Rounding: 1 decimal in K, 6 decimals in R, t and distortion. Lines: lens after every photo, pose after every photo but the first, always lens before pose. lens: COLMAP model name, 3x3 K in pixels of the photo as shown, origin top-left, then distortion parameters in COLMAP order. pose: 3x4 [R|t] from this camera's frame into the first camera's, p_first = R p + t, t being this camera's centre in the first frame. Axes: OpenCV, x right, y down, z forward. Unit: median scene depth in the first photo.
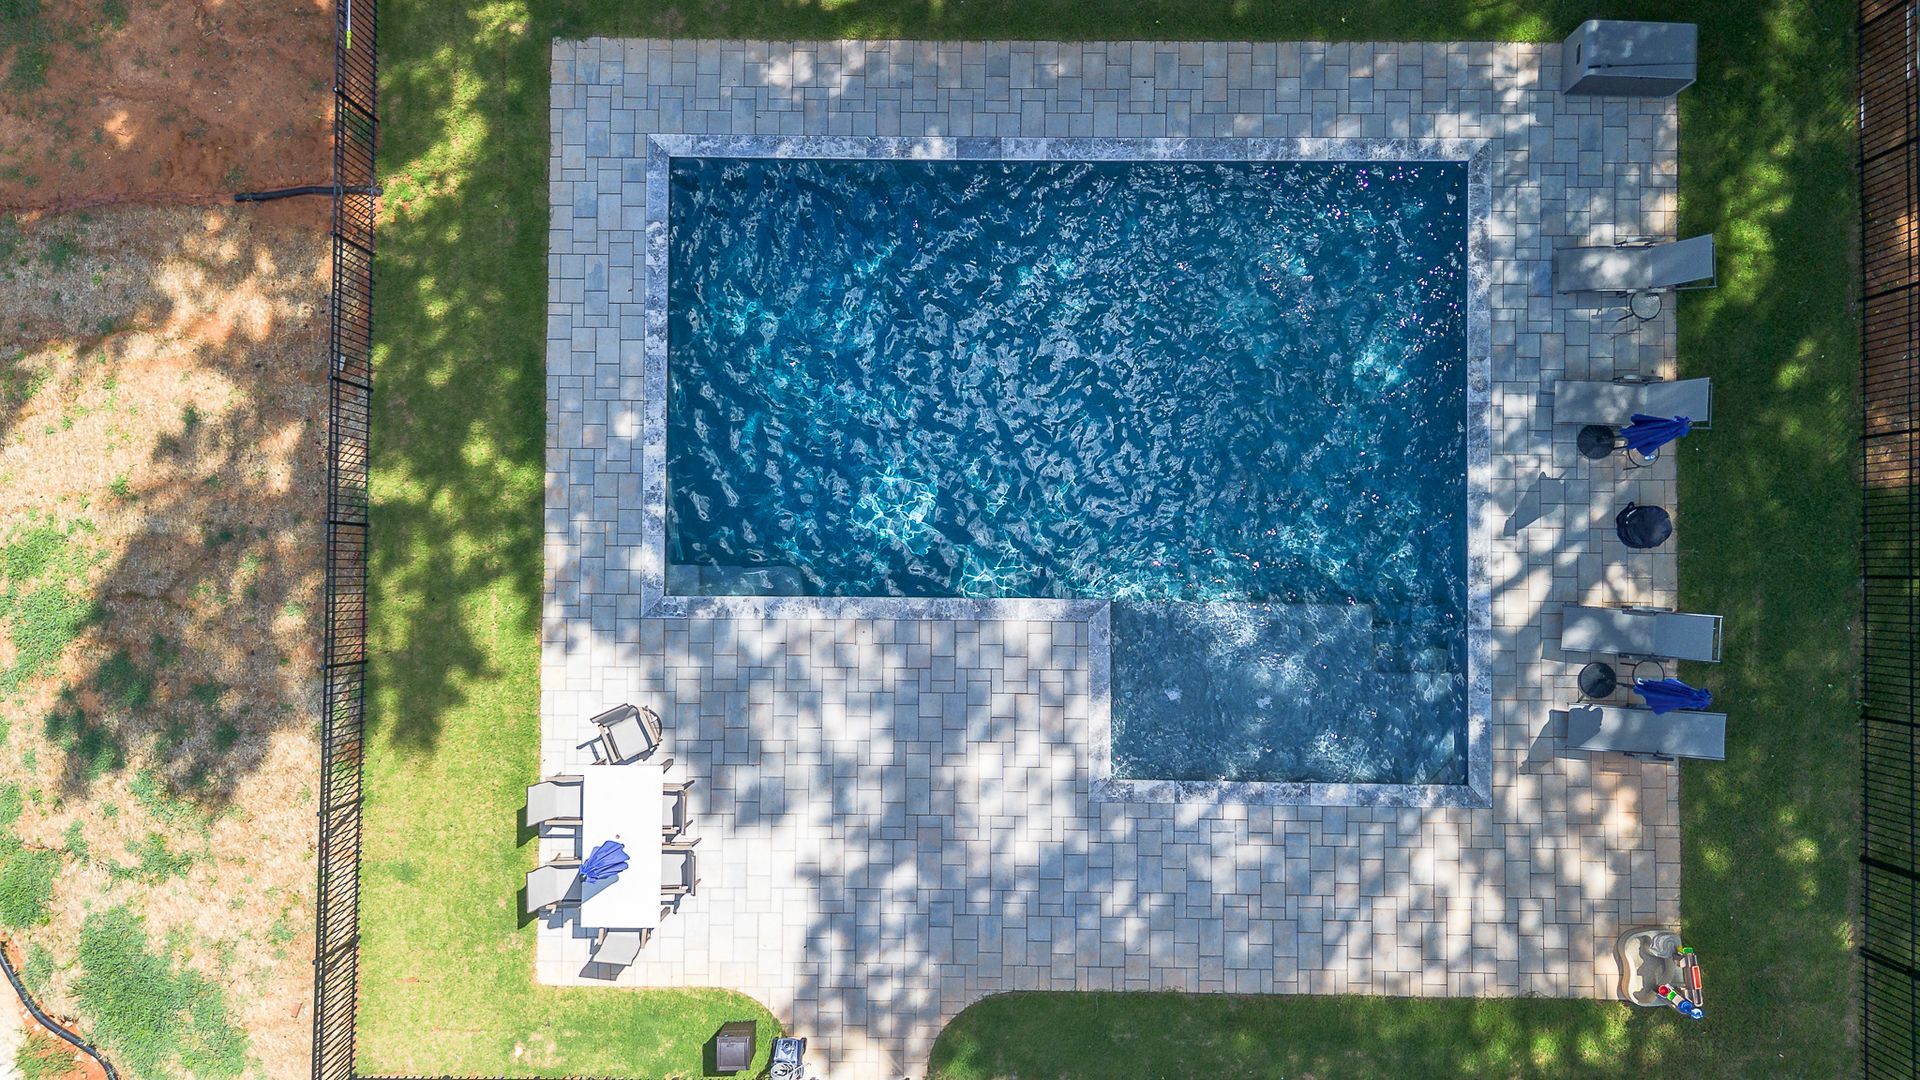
lens RADIAL K [[1364.1, 0, 973.8], [0, 1364.1, 548.5], [0, 0, 1]] dist [0.051980, -0.049426]
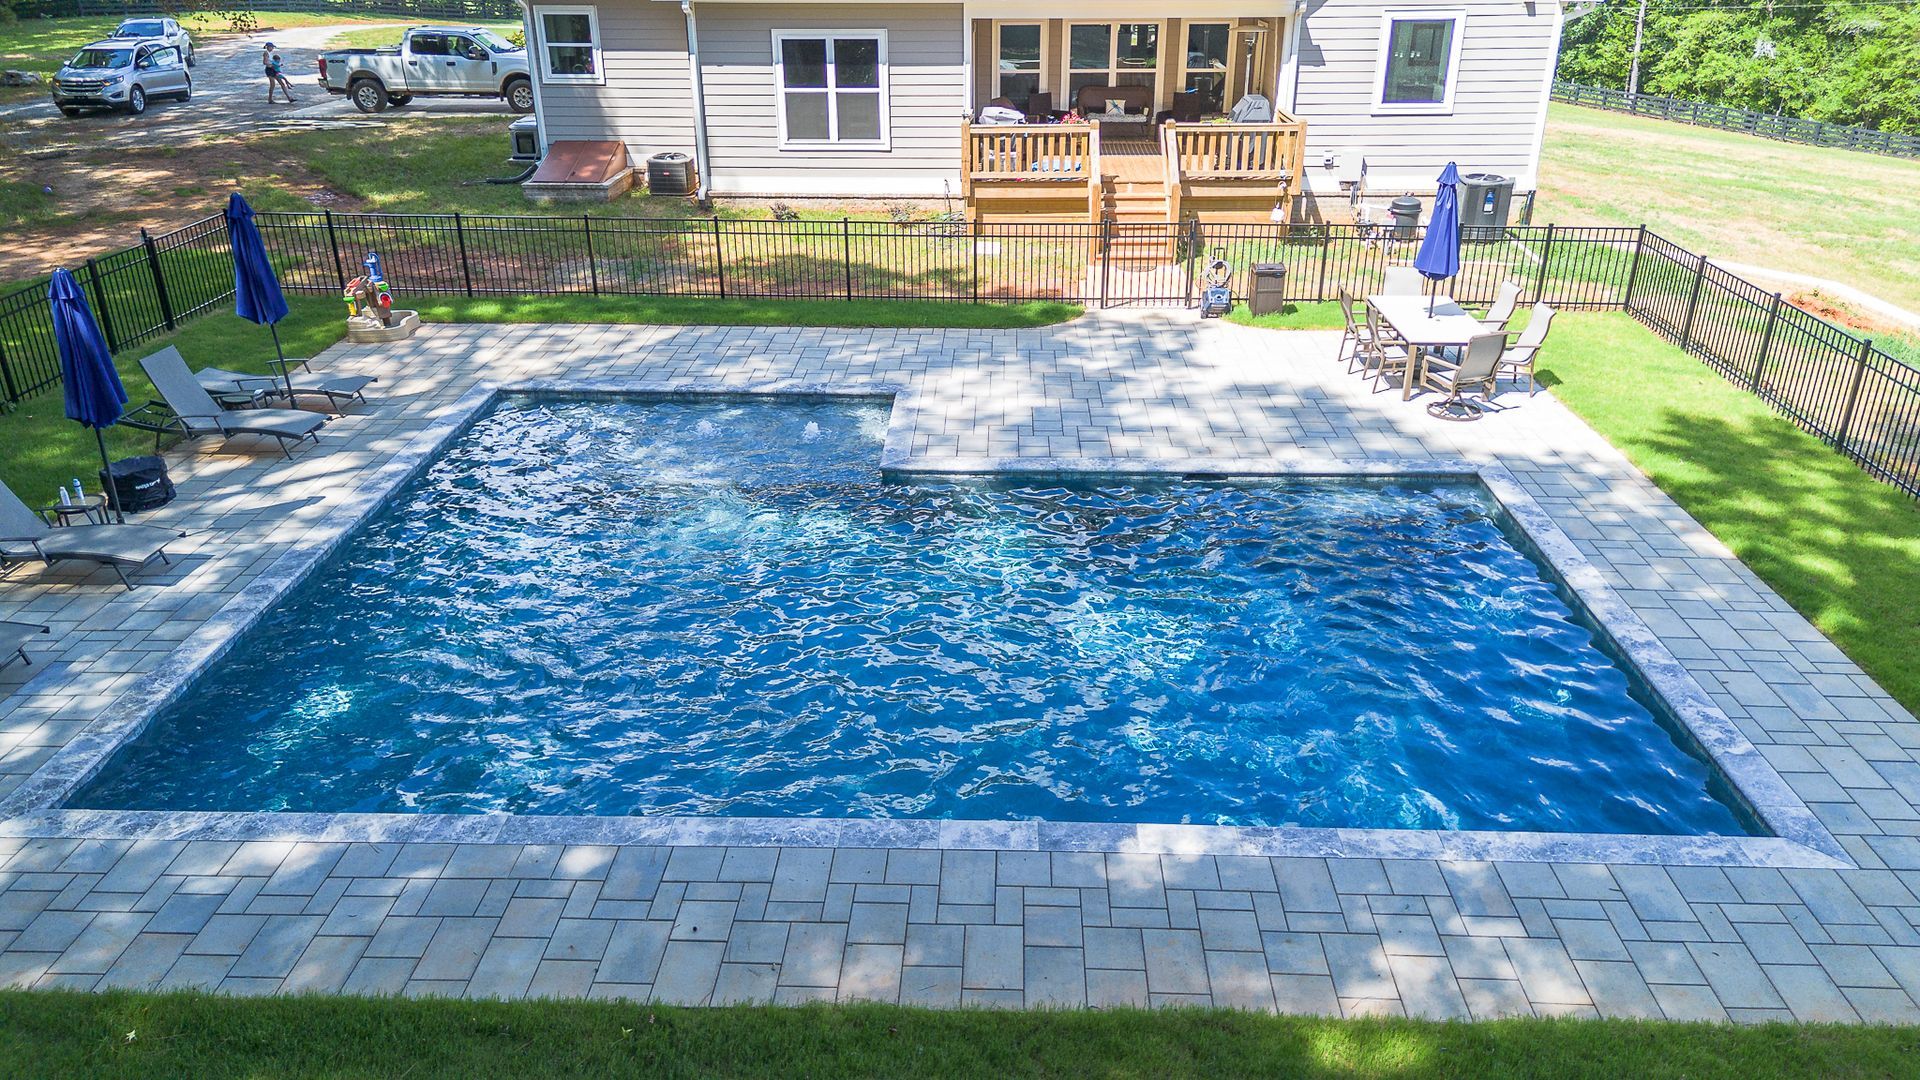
lens RADIAL K [[1364.1, 0, 960.2], [0, 1364.1, 542.5], [0, 0, 1]] dist [0.051980, -0.049426]
pose [[-0.999534, 0.011765, 0.028176, 0.018171], [0.021019, -0.404251, 0.914406, -0.669328], [0.022148, 0.914572, 0.403816, 0.729116]]
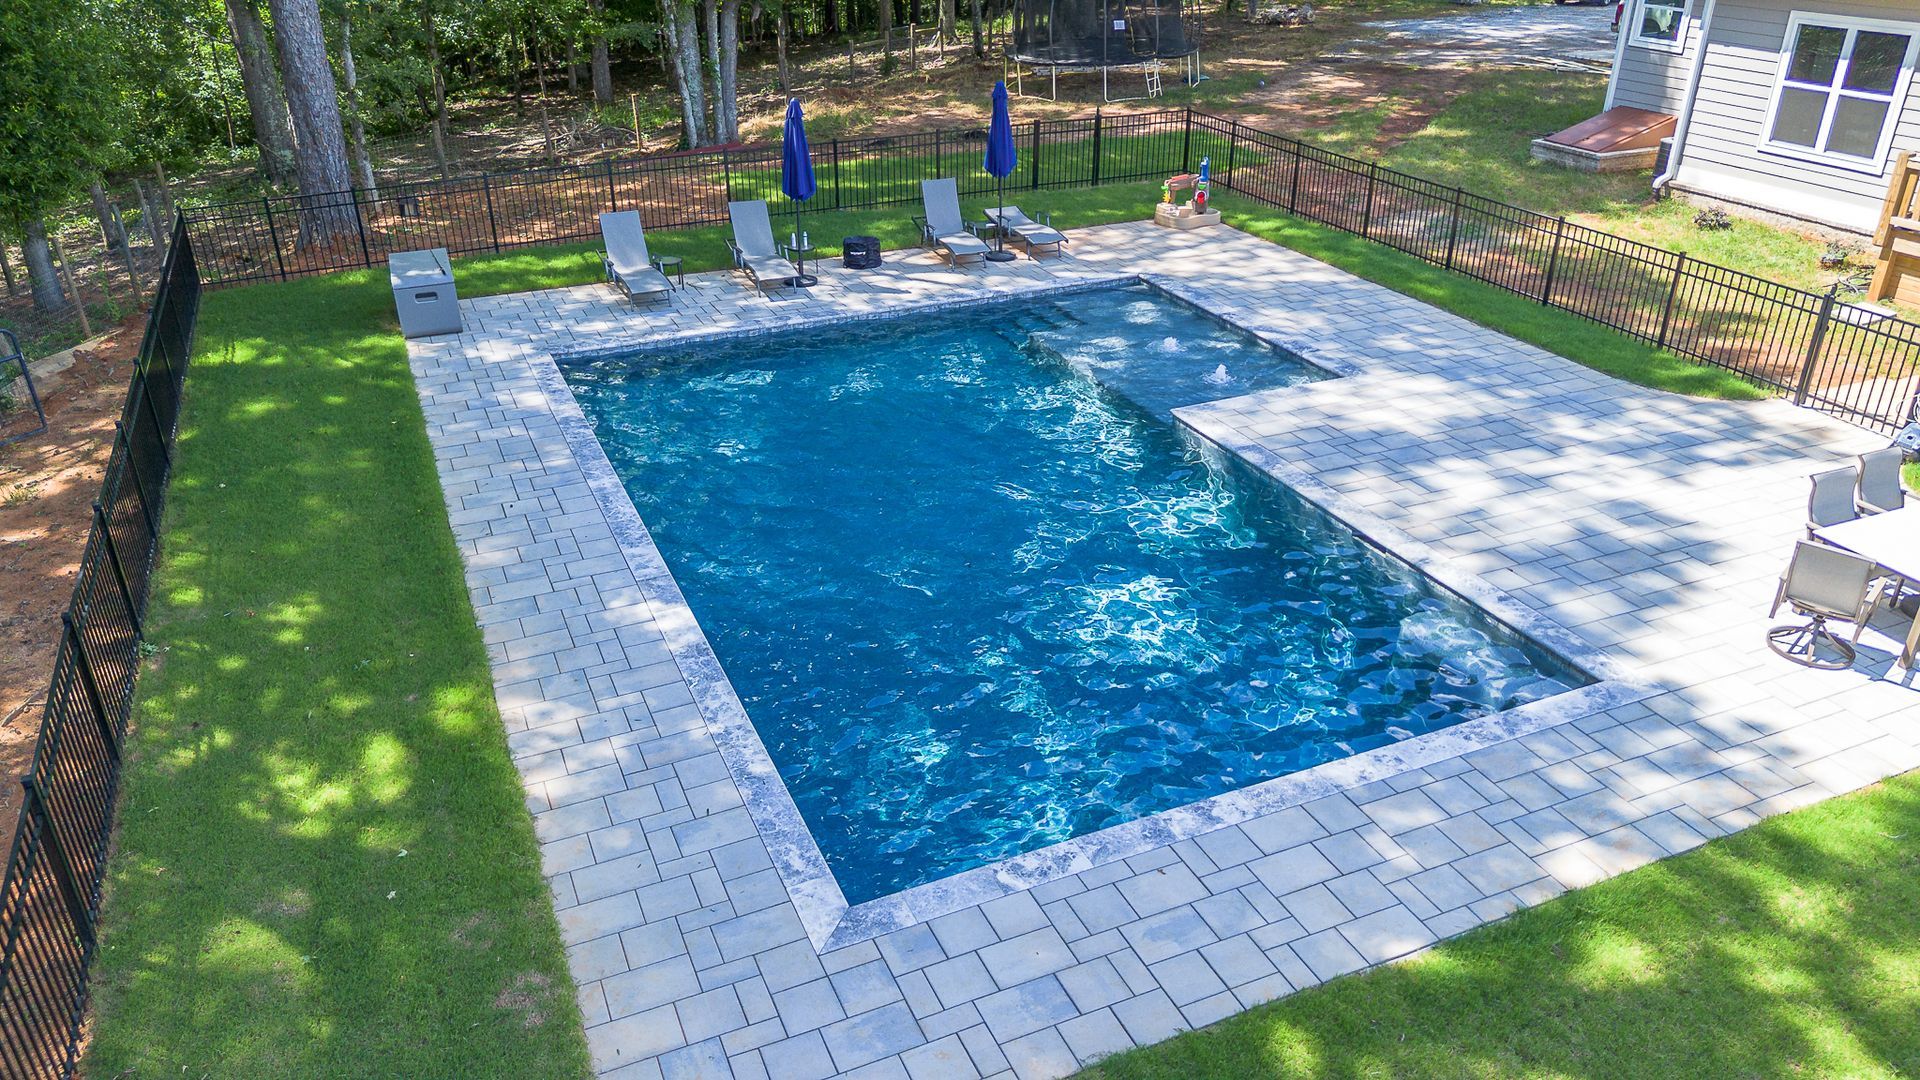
lens RADIAL K [[1364.1, 0, 966.8], [0, 1364.1, 535.1], [0, 0, 1]] dist [0.051980, -0.049426]
pose [[-0.422049, -0.391616, 0.817625, -0.577792], [0.906563, -0.177972, 0.382714, -0.395924], [-0.004363, 0.902753, 0.430138, 0.710219]]
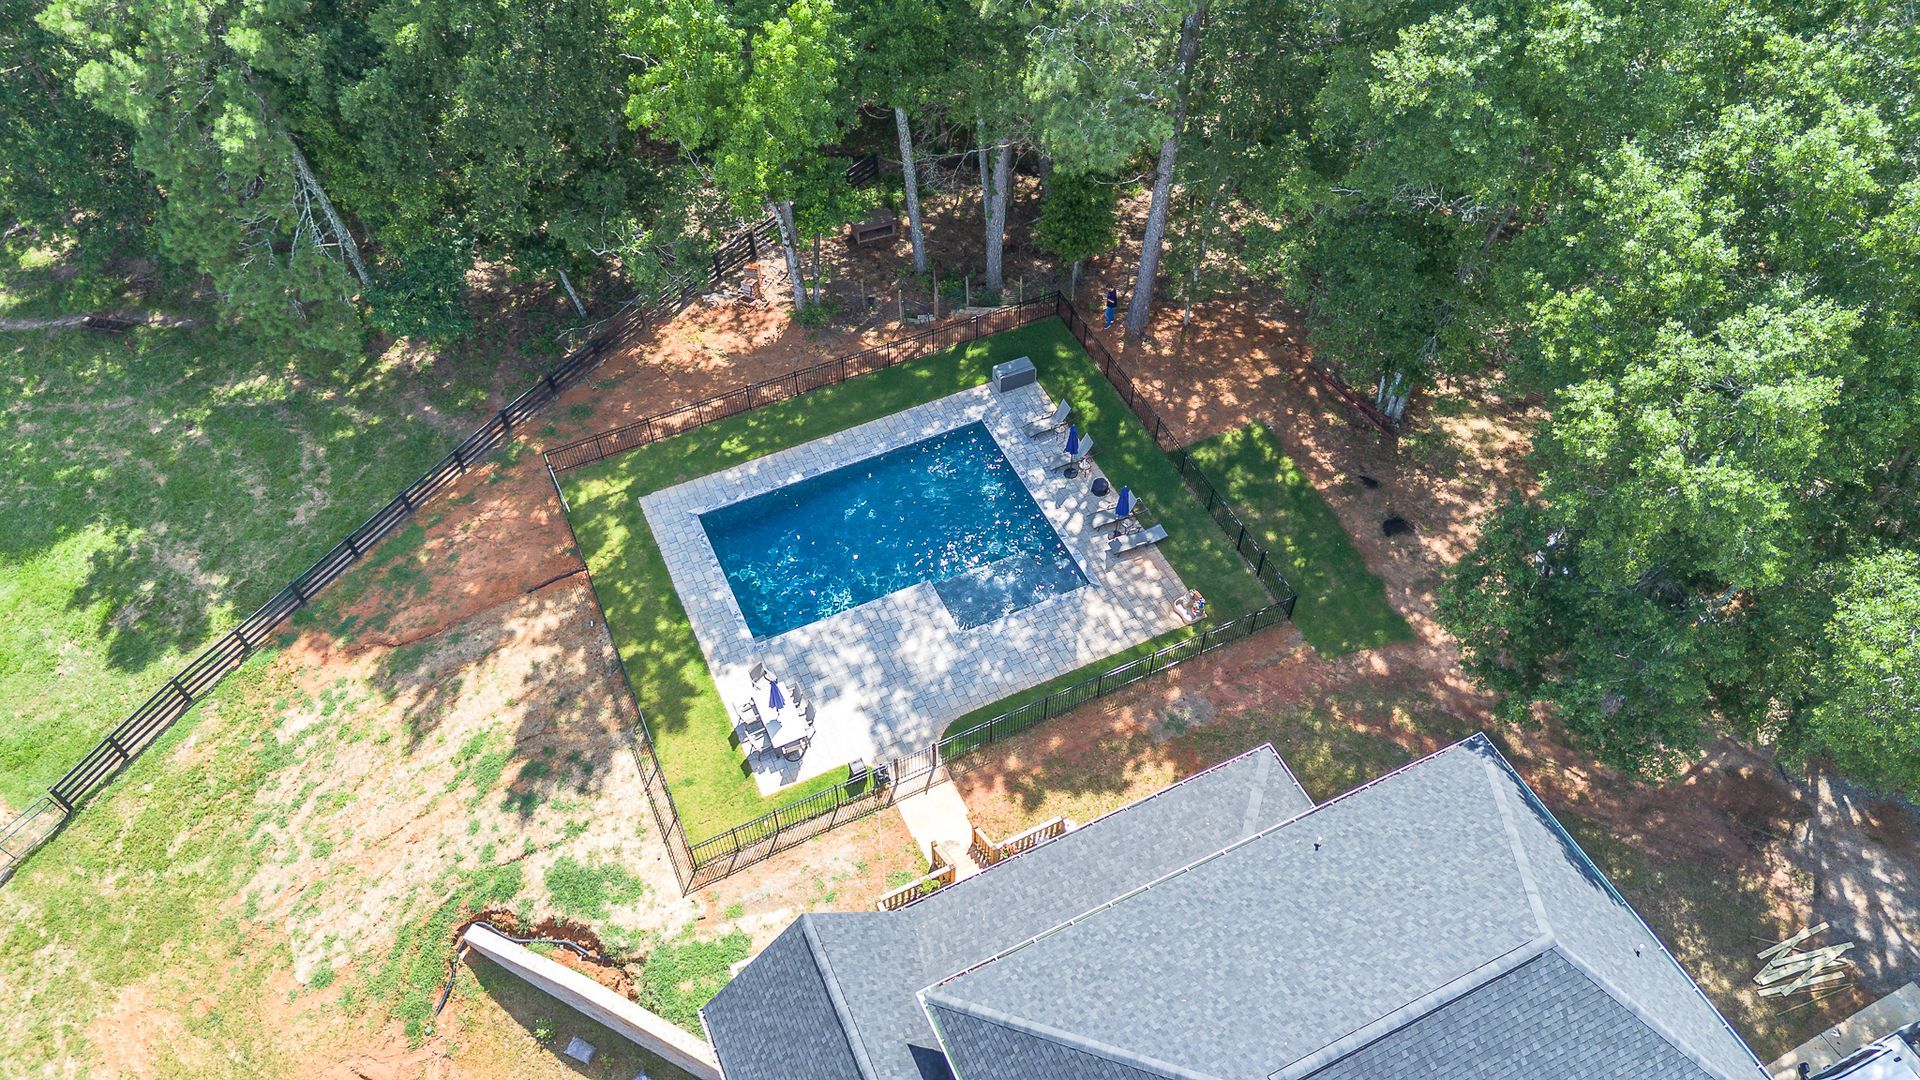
lens RADIAL K [[1364.1, 0, 960.7], [0, 1364.1, 540.2], [0, 0, 1]] dist [0.051980, -0.049426]
pose [[0.902455, -0.325140, 0.282593, -0.521428], [0.430358, 0.709635, -0.557862, 1.380651], [-0.019155, 0.625062, 0.780340, -0.956555]]
